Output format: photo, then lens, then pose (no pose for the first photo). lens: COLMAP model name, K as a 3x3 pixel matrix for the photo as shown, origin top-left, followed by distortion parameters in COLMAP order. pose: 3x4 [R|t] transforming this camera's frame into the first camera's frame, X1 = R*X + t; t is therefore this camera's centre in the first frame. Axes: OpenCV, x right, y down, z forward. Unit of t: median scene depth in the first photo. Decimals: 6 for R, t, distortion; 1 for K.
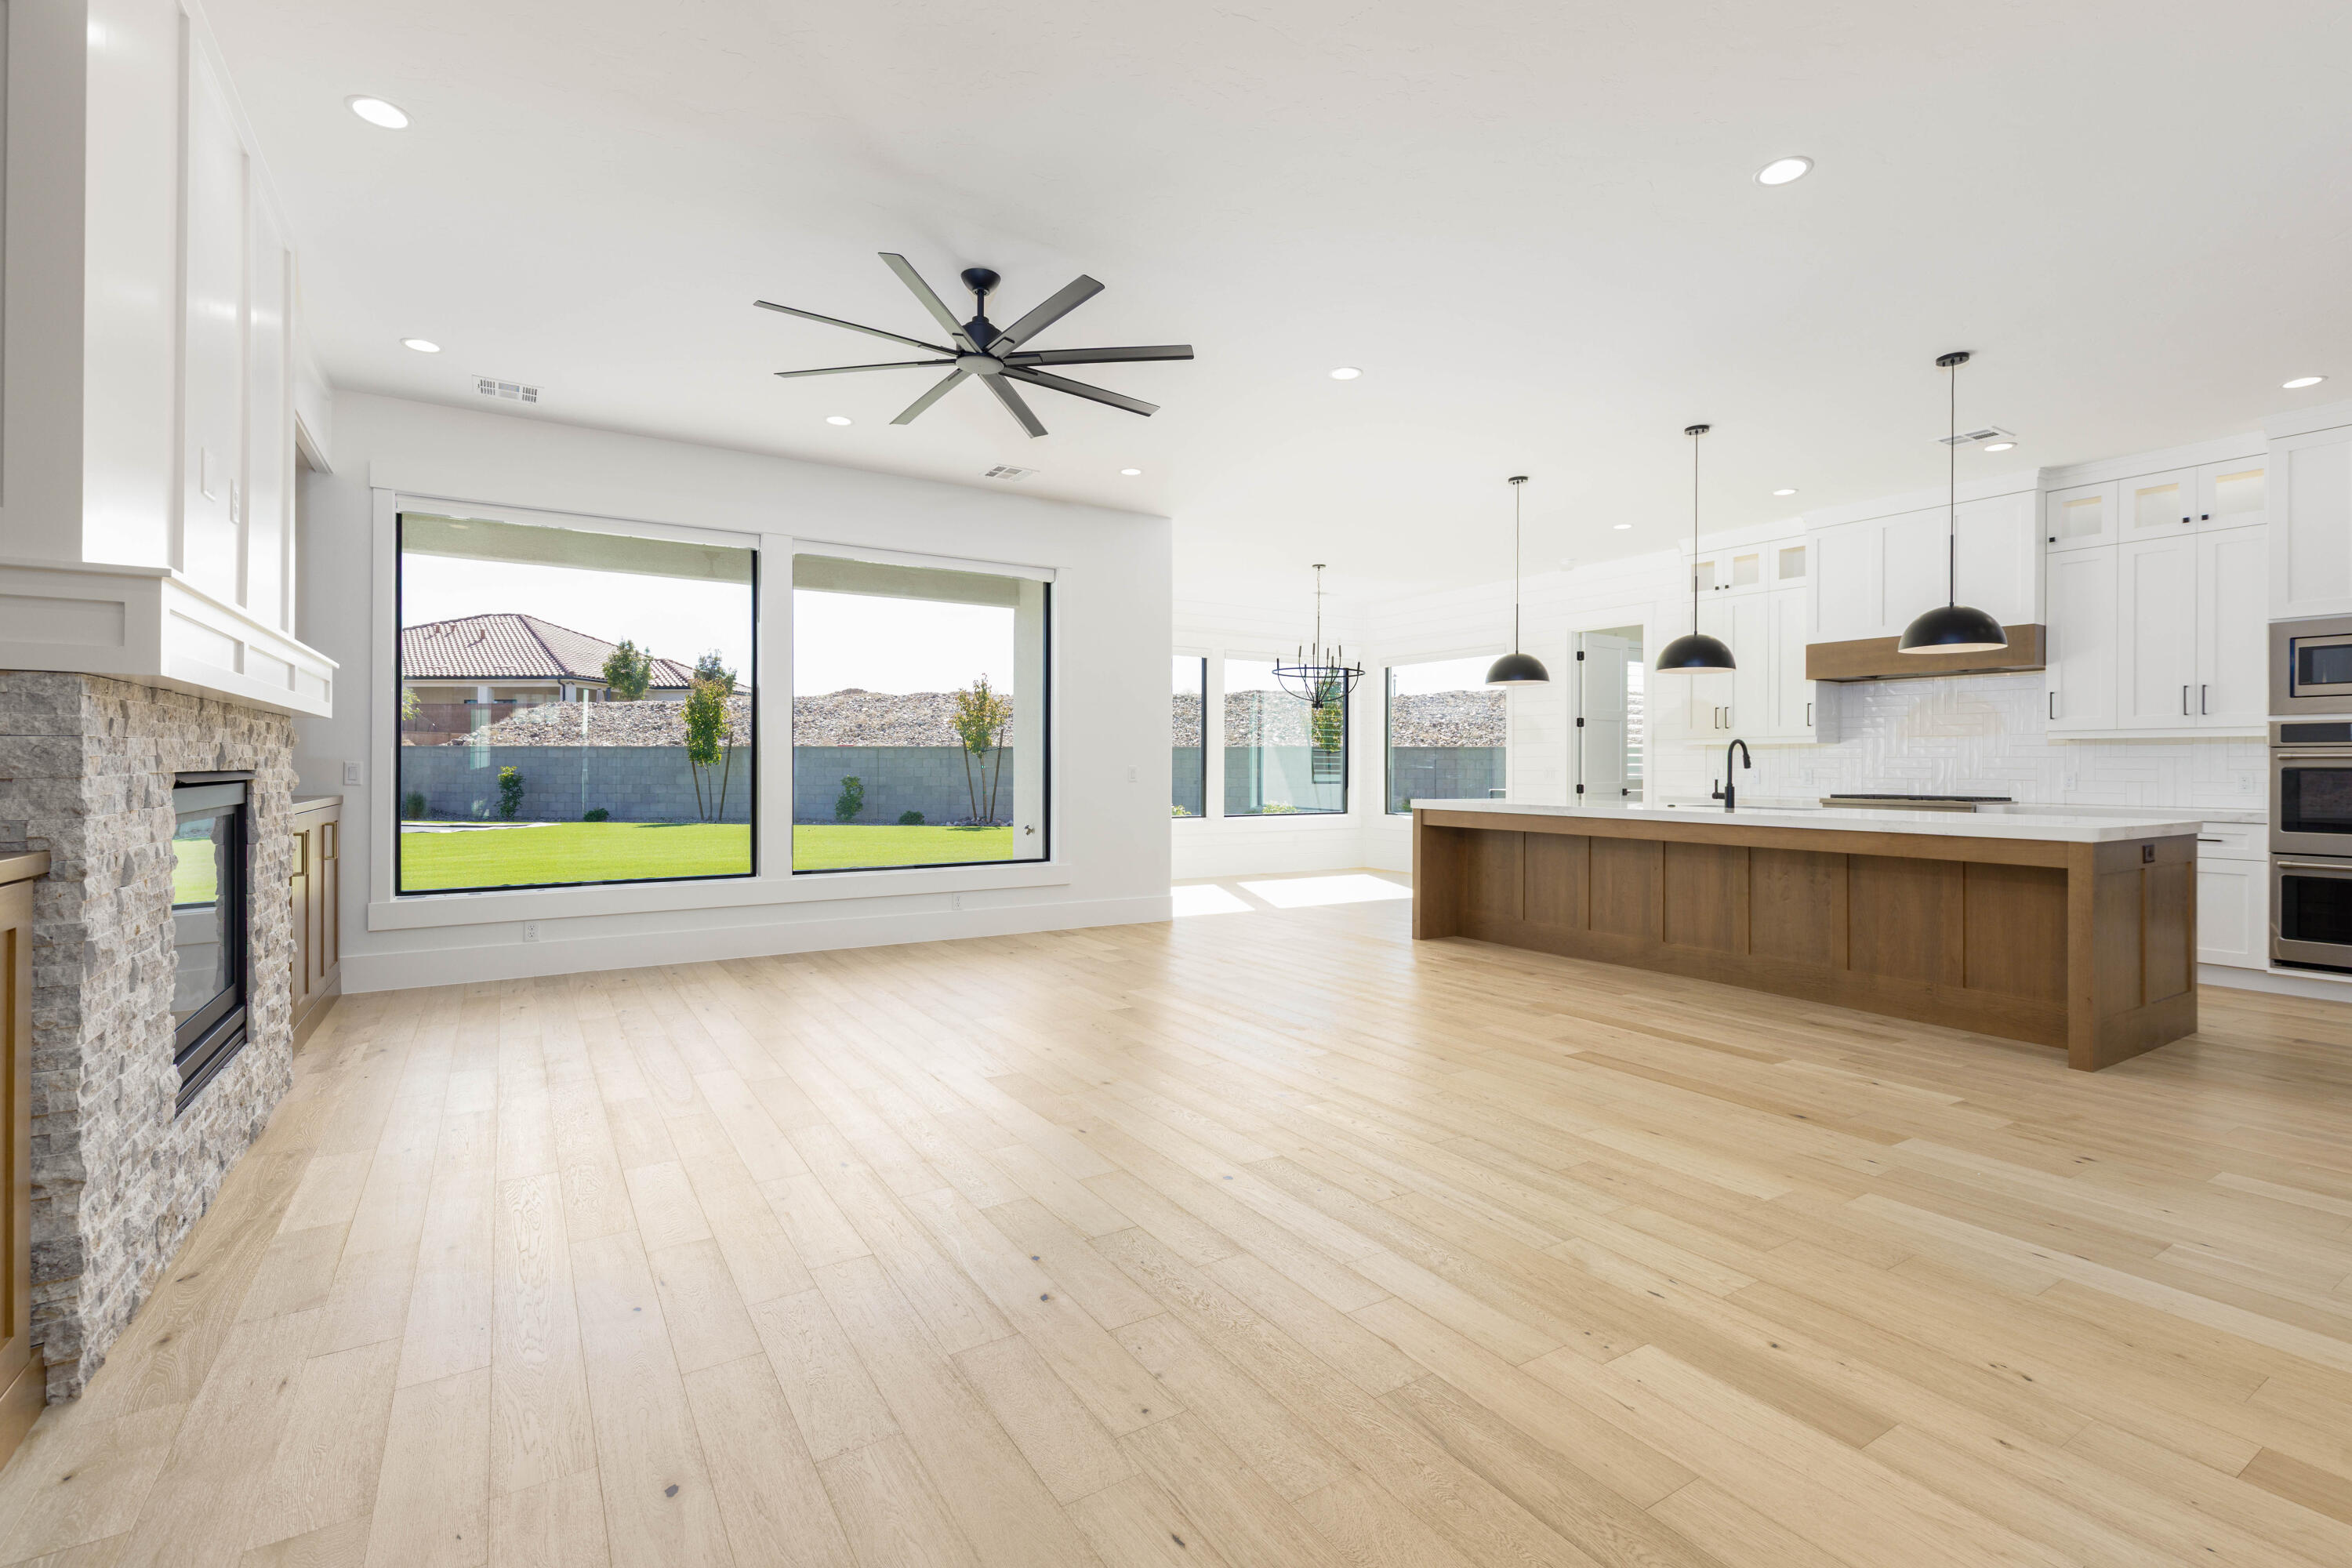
lens RADIAL K [[1051.8, 0, 1182.3], [0, 1051.8, 783.8], [0, 0, 1]] dist [0.004106, -0.000108]
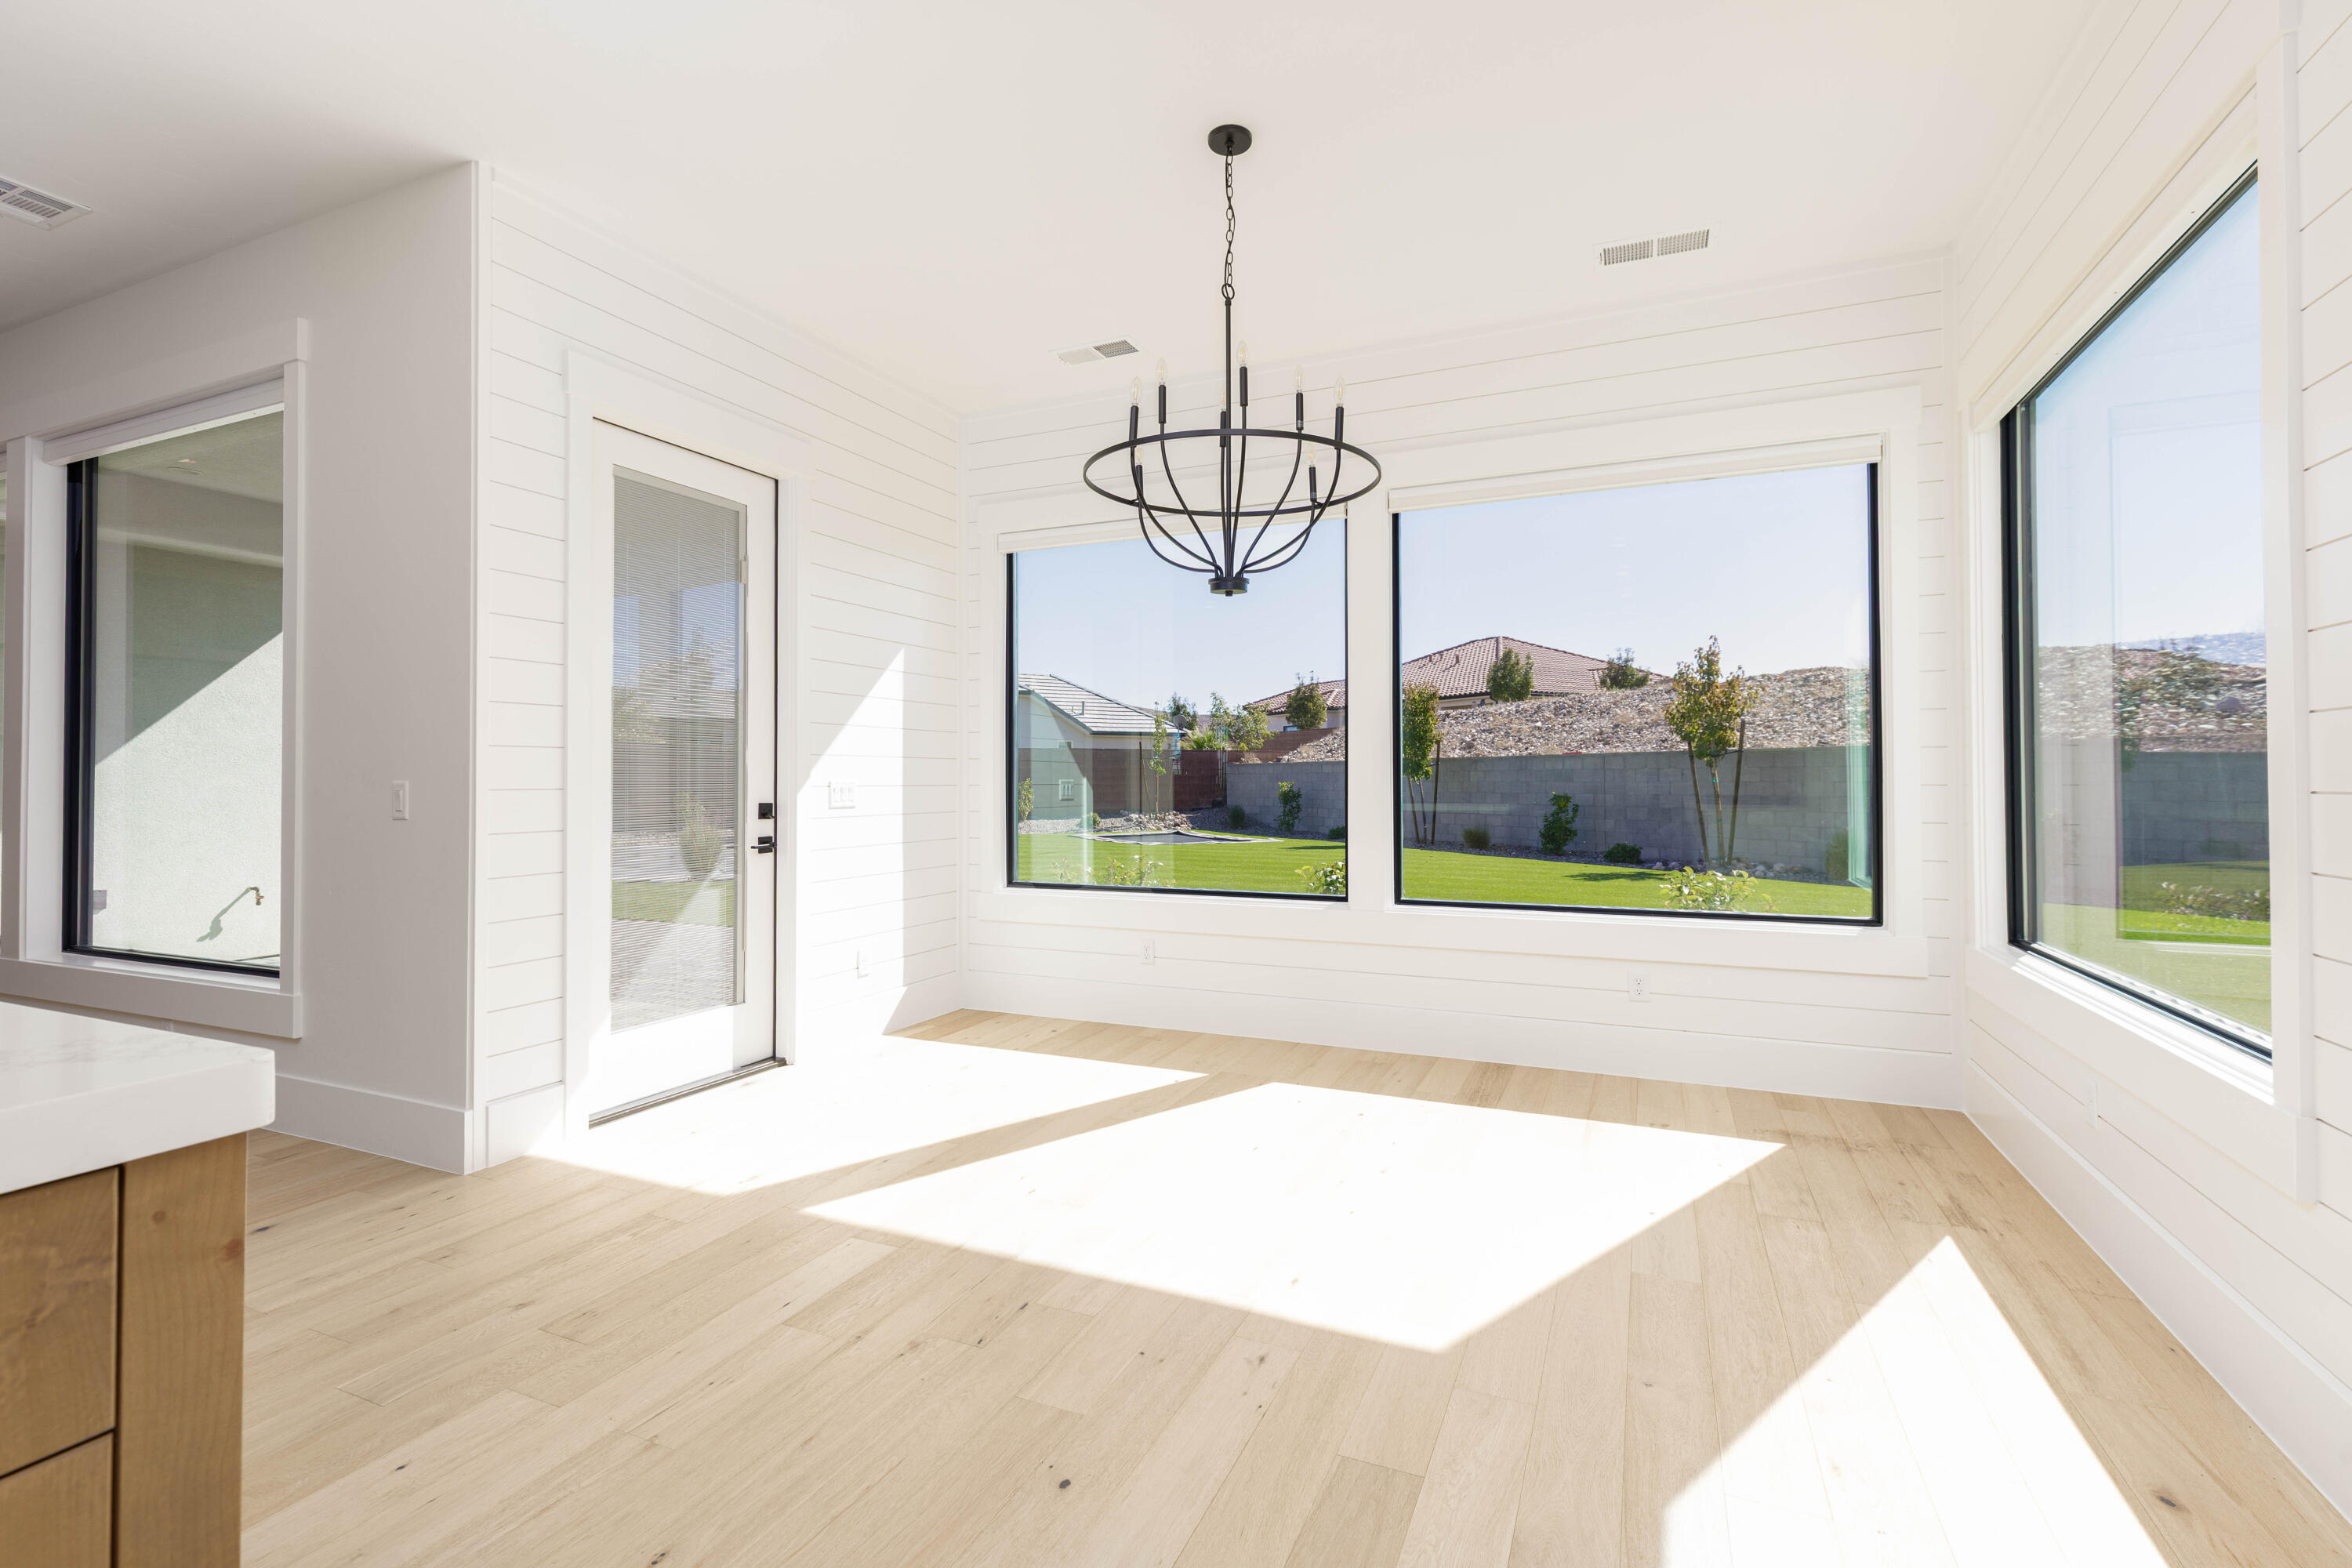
lens RADIAL K [[1051.8, 0, 1182.3], [0, 1051.8, 783.8], [0, 0, 1]] dist [0.004106, -0.000108]
pose [[0.552052, -0.001787, -0.833808, 0.160500], [-0.008059, 0.999940, -0.007479, -0.006064], [0.833771, 0.010848, 0.552004, 0.348365]]
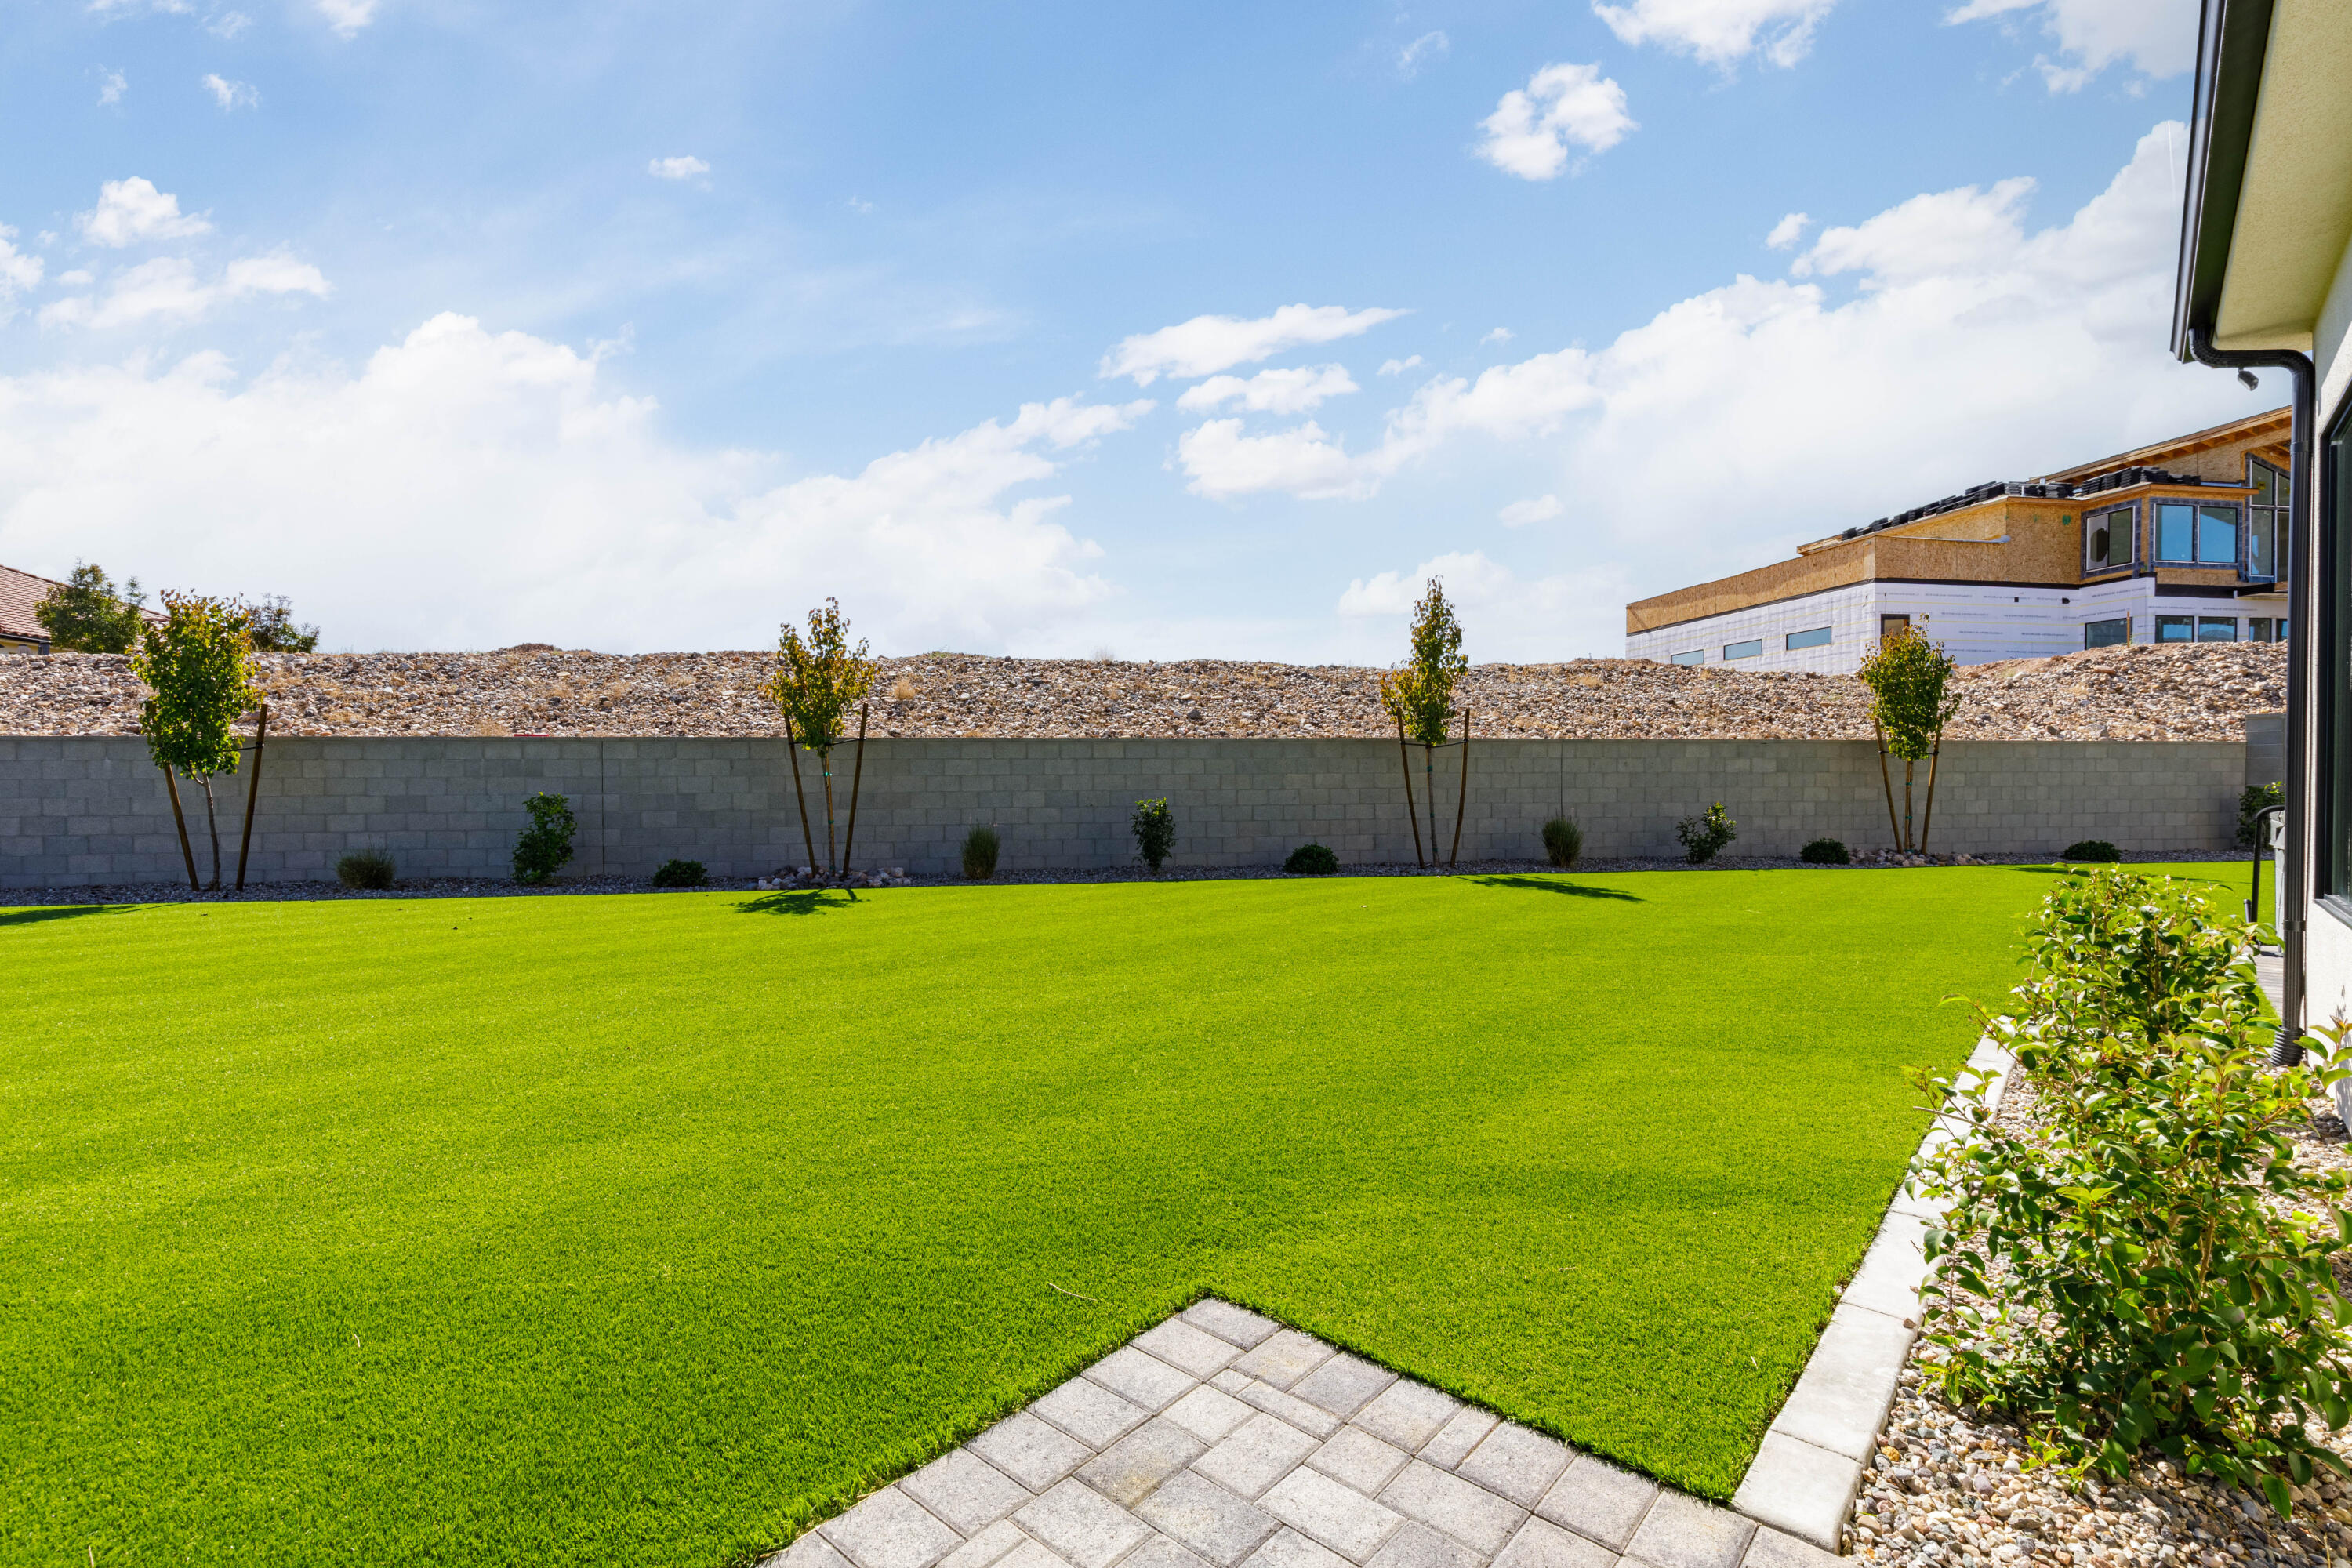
lens RADIAL K [[1051.8, 0, 1182.3], [0, 1051.8, 783.8], [0, 0, 1]] dist [0.004106, -0.000108]
pose [[0.963377, -0.009855, 0.267970, -0.150395], [0.011755, 0.999916, -0.005487, -0.005677], [-0.267894, 0.008436, 0.963411, 0.413104]]
